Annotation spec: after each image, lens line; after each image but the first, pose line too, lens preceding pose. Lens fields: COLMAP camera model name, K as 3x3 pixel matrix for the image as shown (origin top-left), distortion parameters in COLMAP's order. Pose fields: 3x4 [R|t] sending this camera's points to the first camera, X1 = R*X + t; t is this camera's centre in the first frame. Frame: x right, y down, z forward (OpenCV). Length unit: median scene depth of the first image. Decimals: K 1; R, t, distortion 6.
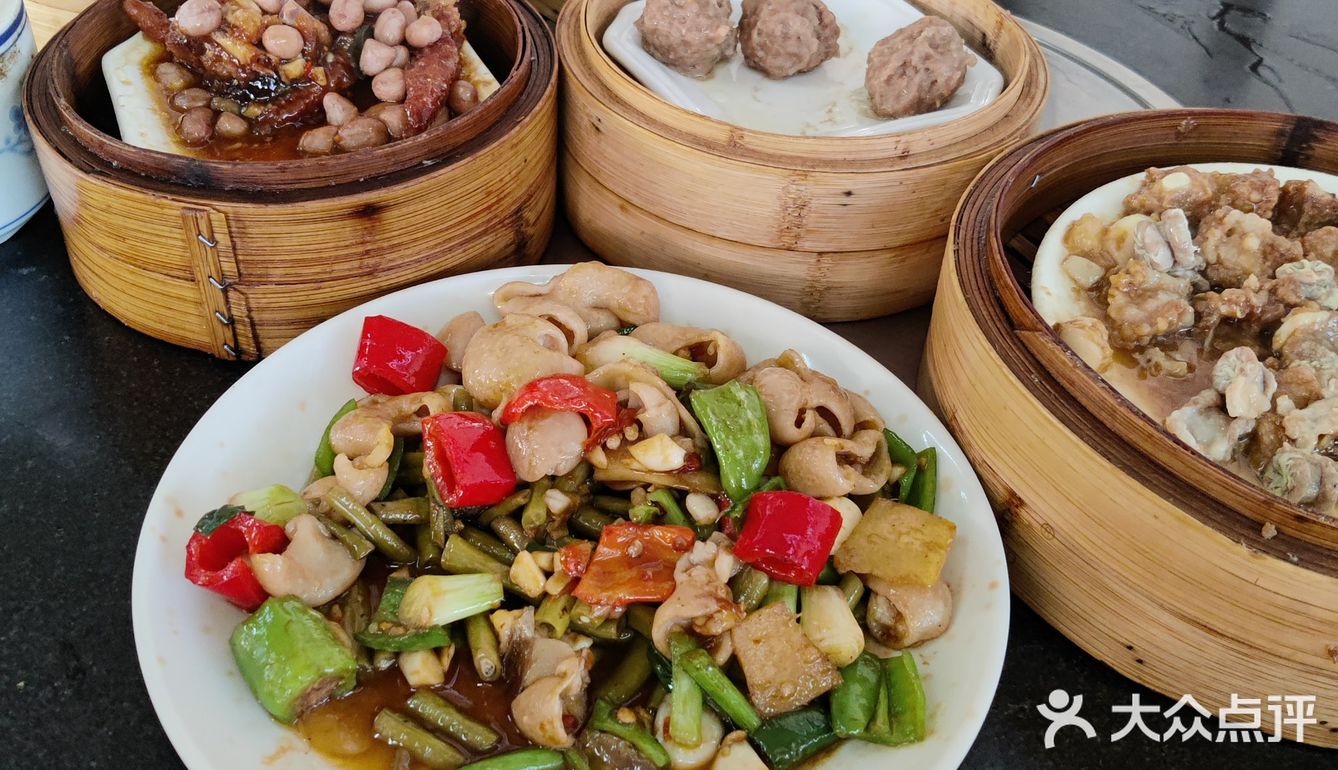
lens RADIAL K [[1107.7, 0, 669.0], [0, 1107.7, 385.0], [0, 0, 1]] dist [-0.000609, -0.126176]
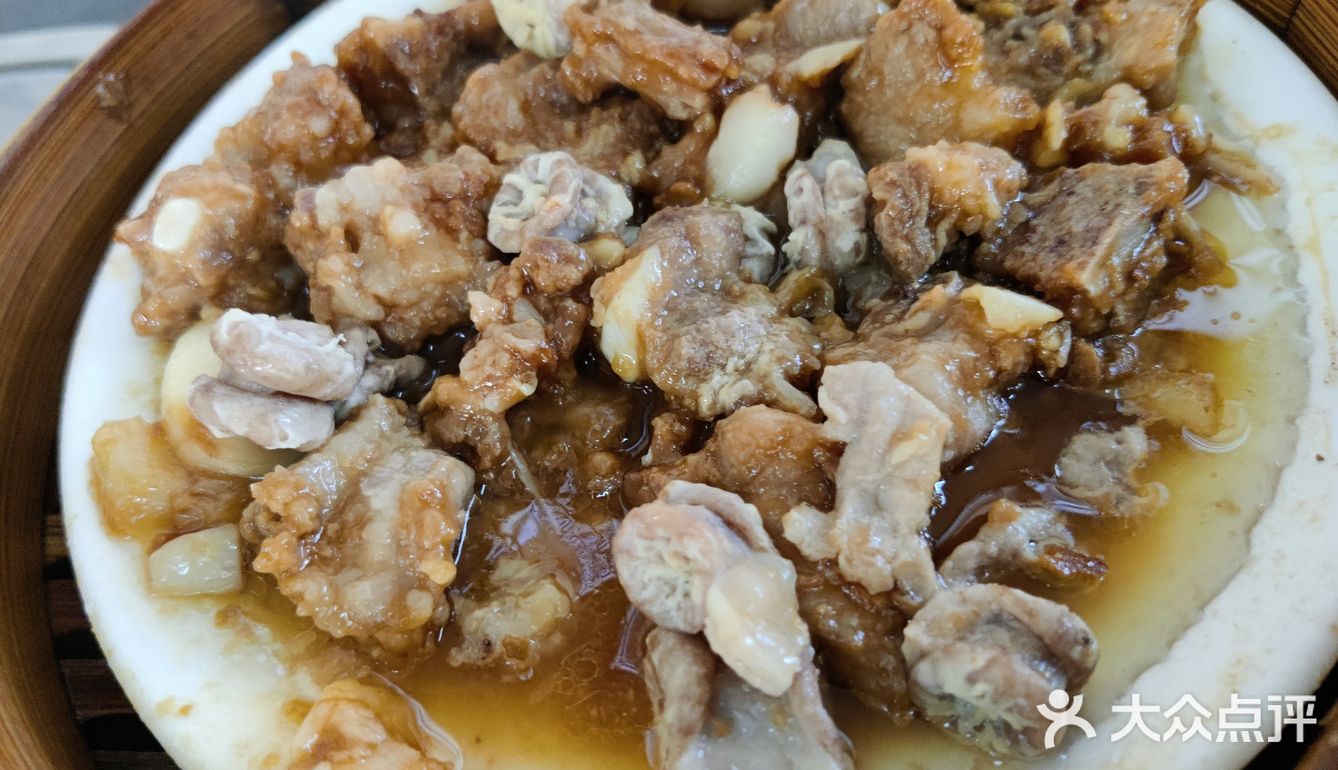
lens RADIAL K [[1107.7, 0, 669.0], [0, 1107.7, 385.0], [0, 0, 1]] dist [-0.000609, -0.126176]
pose [[0.498121, -0.754671, 0.427020, 0.356301], [0.707003, 0.638599, 0.303871, -0.153127], [-0.502017, 0.150540, 0.851655, 0.591144]]
